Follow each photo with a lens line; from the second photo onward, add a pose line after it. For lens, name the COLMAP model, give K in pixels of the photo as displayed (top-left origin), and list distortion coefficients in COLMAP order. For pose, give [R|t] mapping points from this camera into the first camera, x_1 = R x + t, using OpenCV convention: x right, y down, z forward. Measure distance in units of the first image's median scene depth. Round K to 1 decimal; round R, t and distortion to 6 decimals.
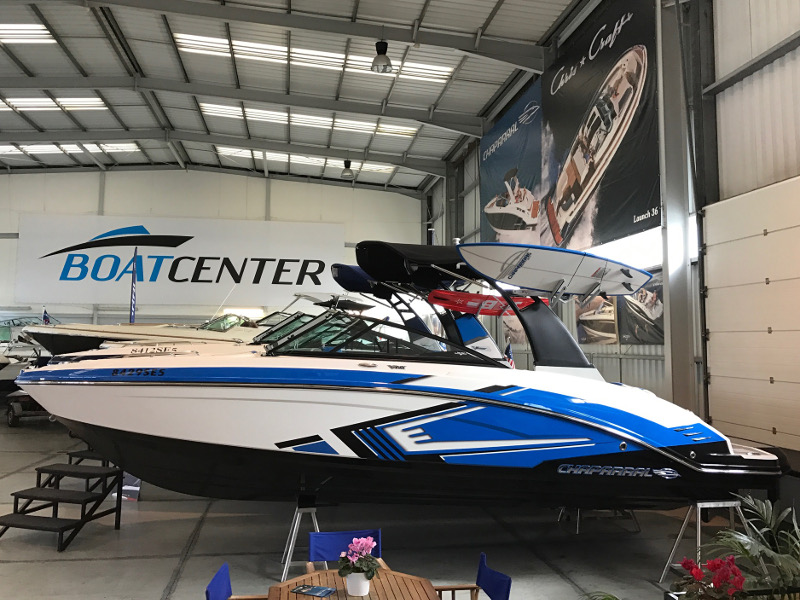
lens RADIAL K [[665.4, 0, 398.4], [0, 665.4, 297.0], [0, 0, 1]] dist [0.009634, 0.000425]
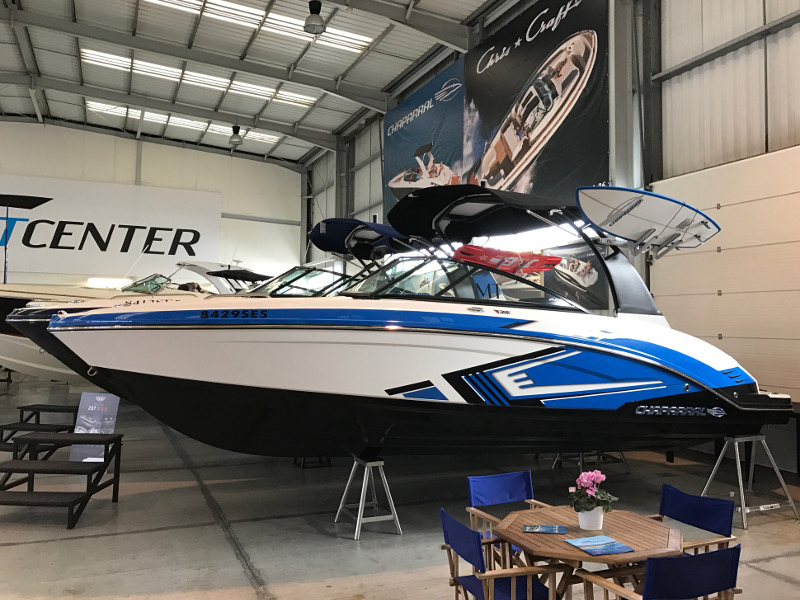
lens RADIAL K [[642.8, 0, 400.0], [0, 642.8, 300.0], [0, 0, 1]] dist [0.010354, -0.008721]
pose [[0.968349, 0.013024, 0.249262, -0.156385], [-0.021710, 0.999248, 0.032128, 0.024769], [-0.248656, -0.036522, 0.967903, 0.048250]]
